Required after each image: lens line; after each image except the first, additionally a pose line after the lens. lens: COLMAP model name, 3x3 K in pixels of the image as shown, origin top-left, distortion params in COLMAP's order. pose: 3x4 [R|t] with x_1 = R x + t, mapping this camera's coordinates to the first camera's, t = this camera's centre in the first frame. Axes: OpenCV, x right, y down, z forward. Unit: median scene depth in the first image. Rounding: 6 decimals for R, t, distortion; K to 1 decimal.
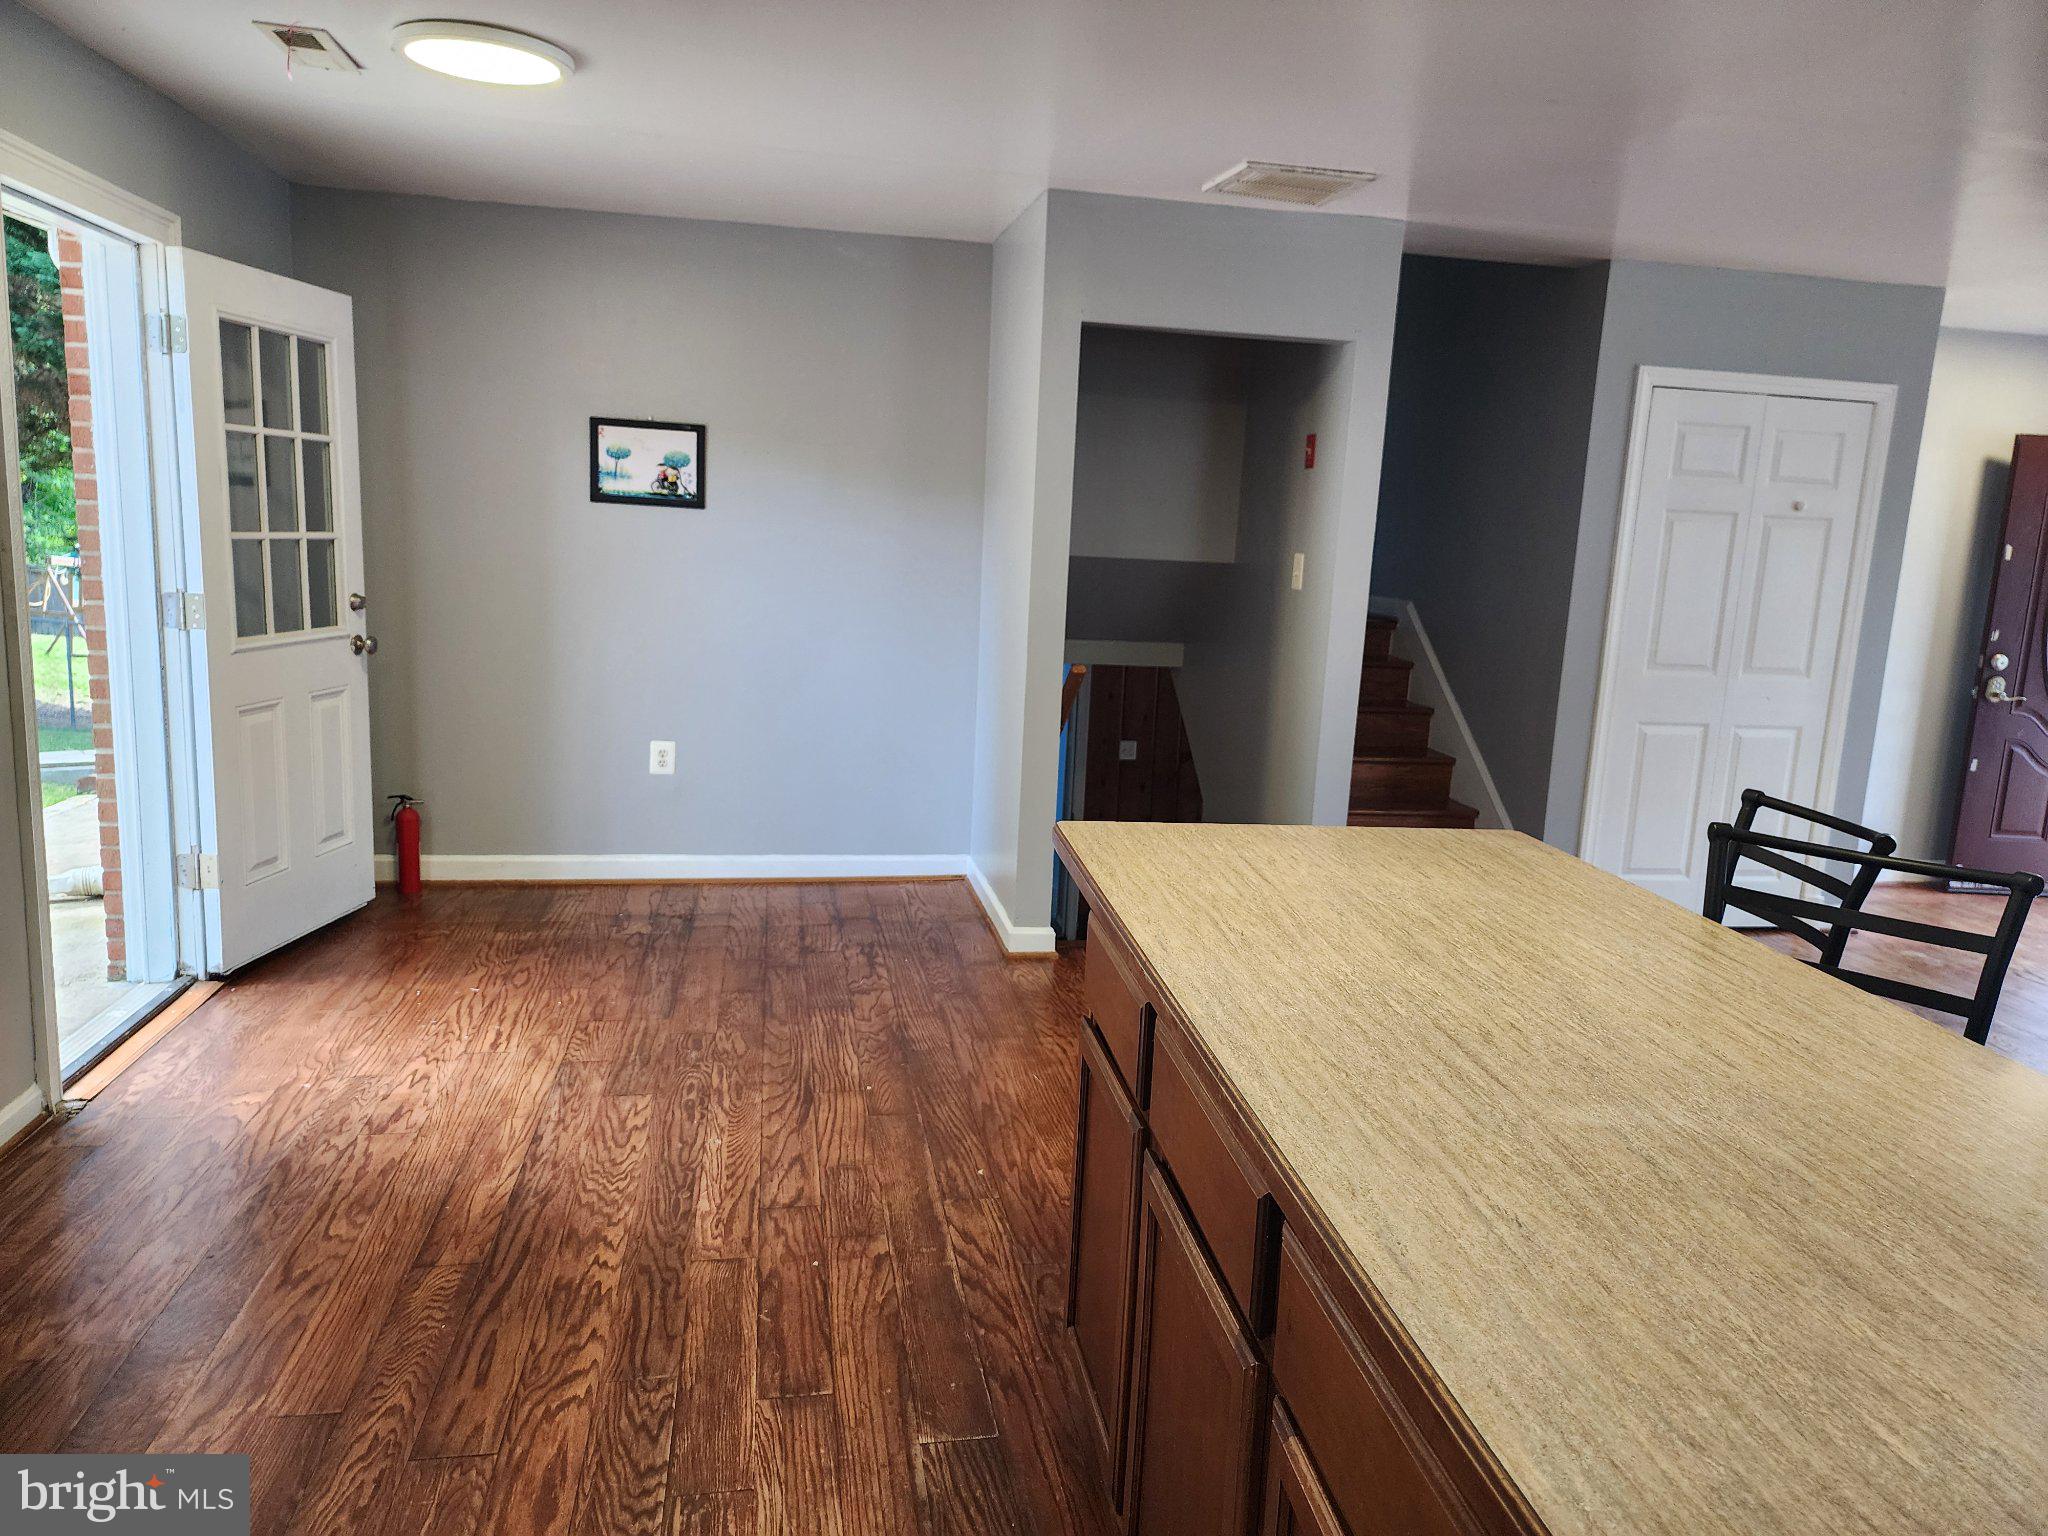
lens RADIAL K [[1362.3, 0, 1023.9], [0, 1362.3, 751.0], [0, 0, 1]] dist [0.075734, -0.059126]
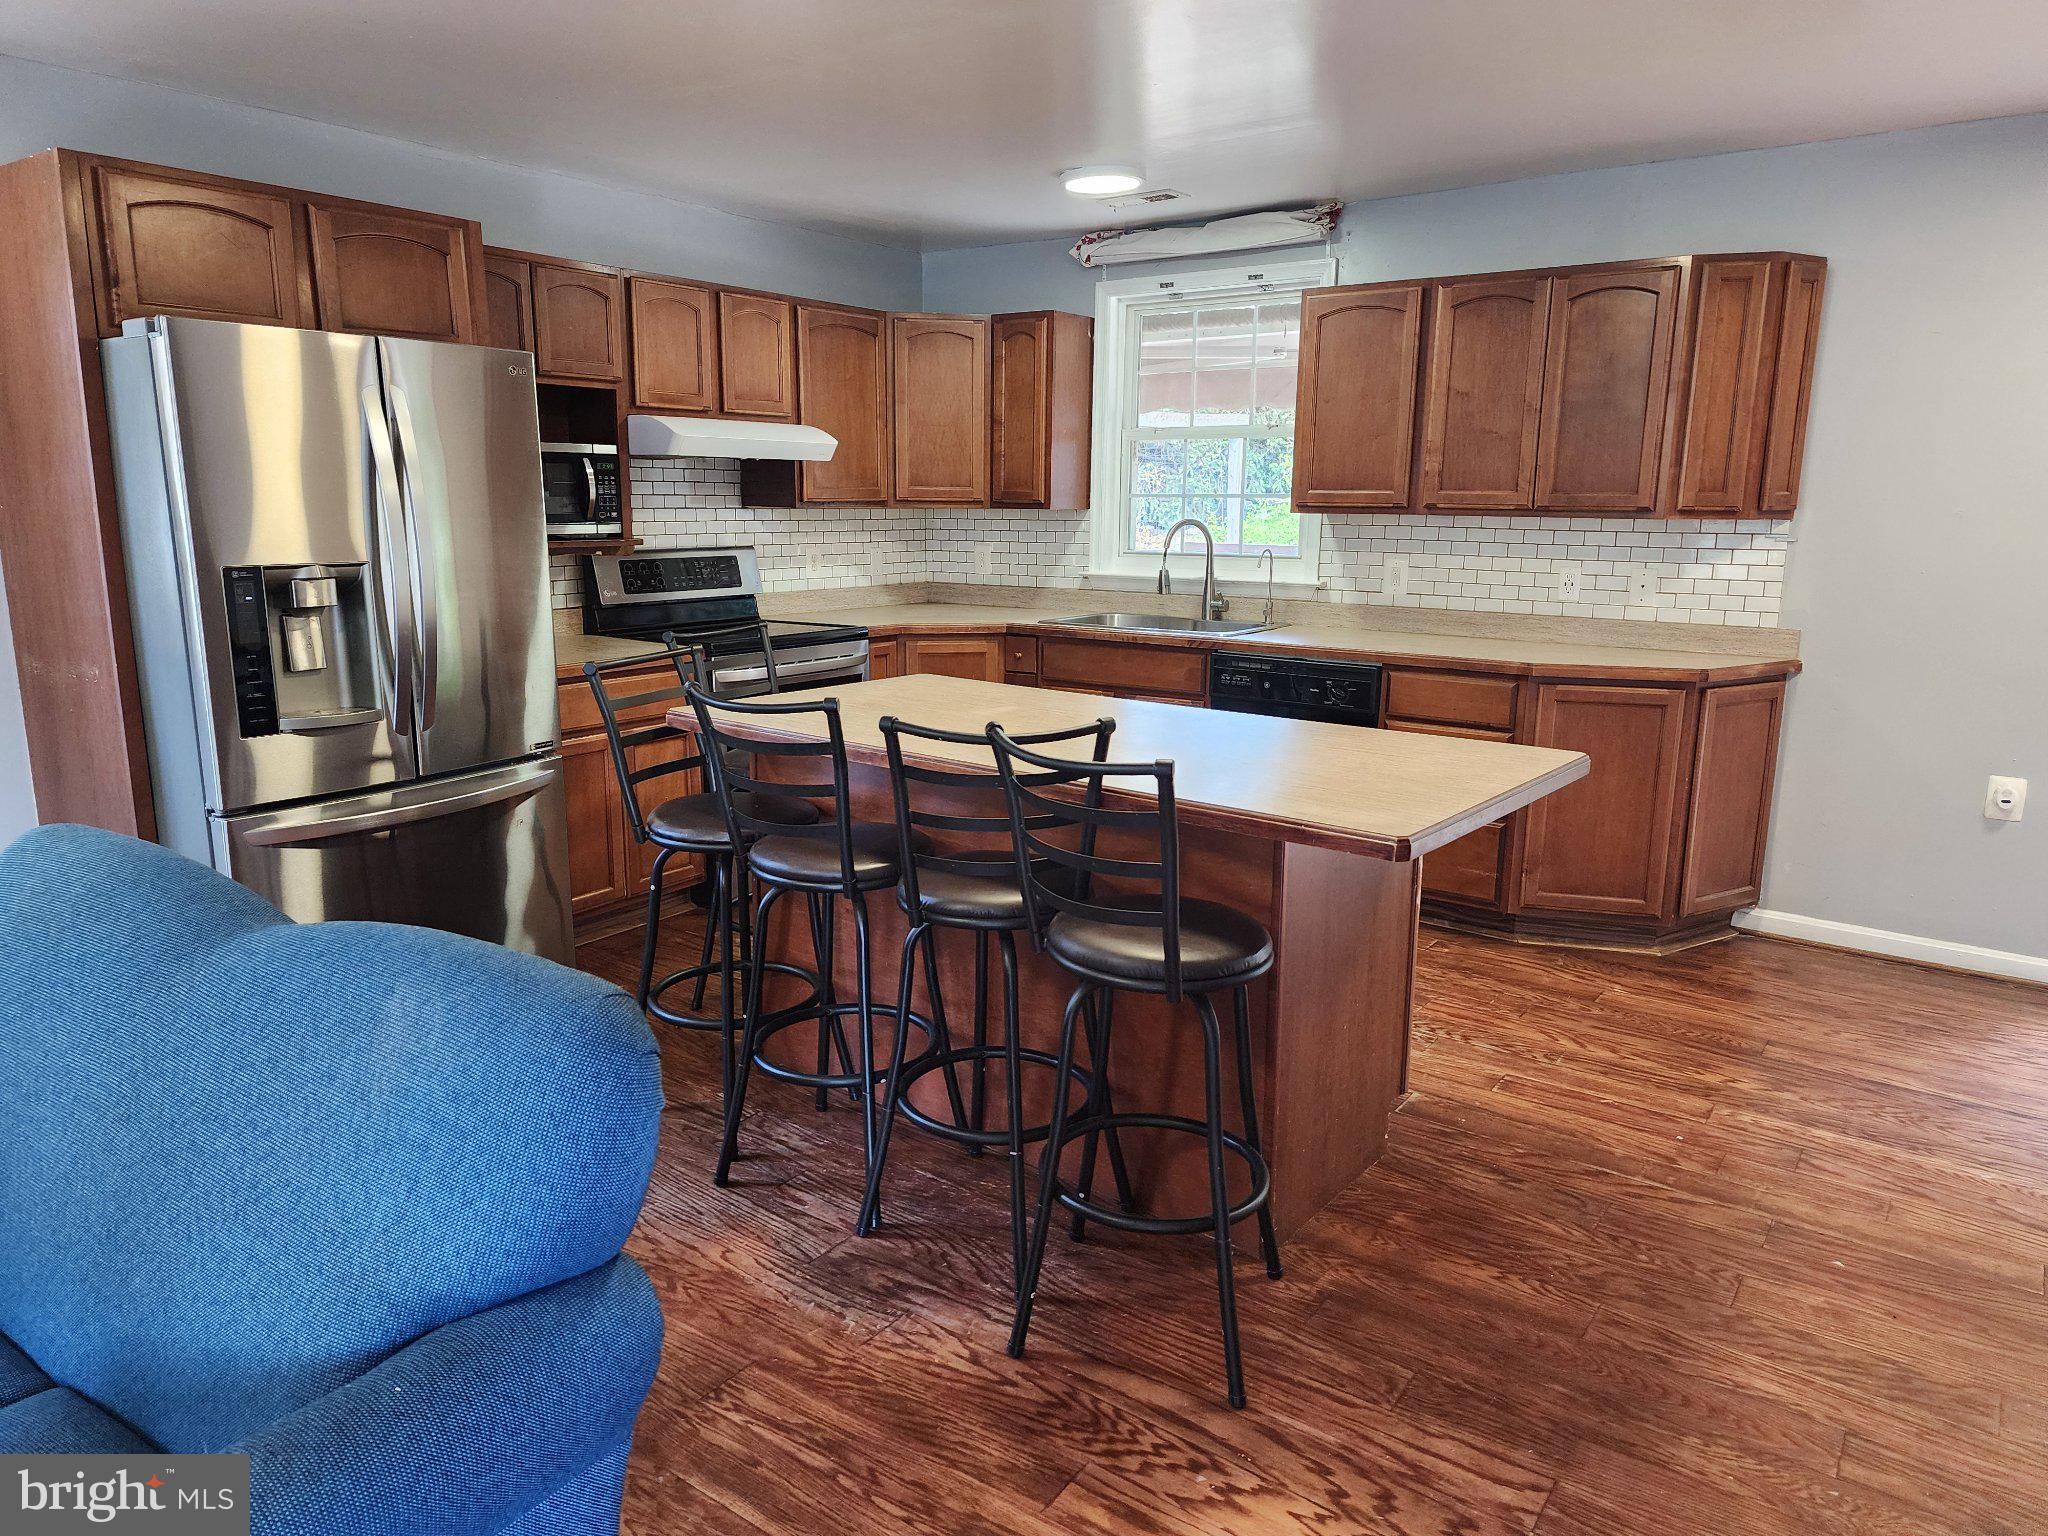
lens RADIAL K [[1362.3, 0, 1023.9], [0, 1362.3, 751.0], [0, 0, 1]] dist [0.075734, -0.059126]
pose [[-0.718854, 0.079719, -0.690575, 0.993335], [-0.152682, 0.951040, 0.268721, -0.159690], [0.678187, 0.298609, -0.671487, 1.275854]]
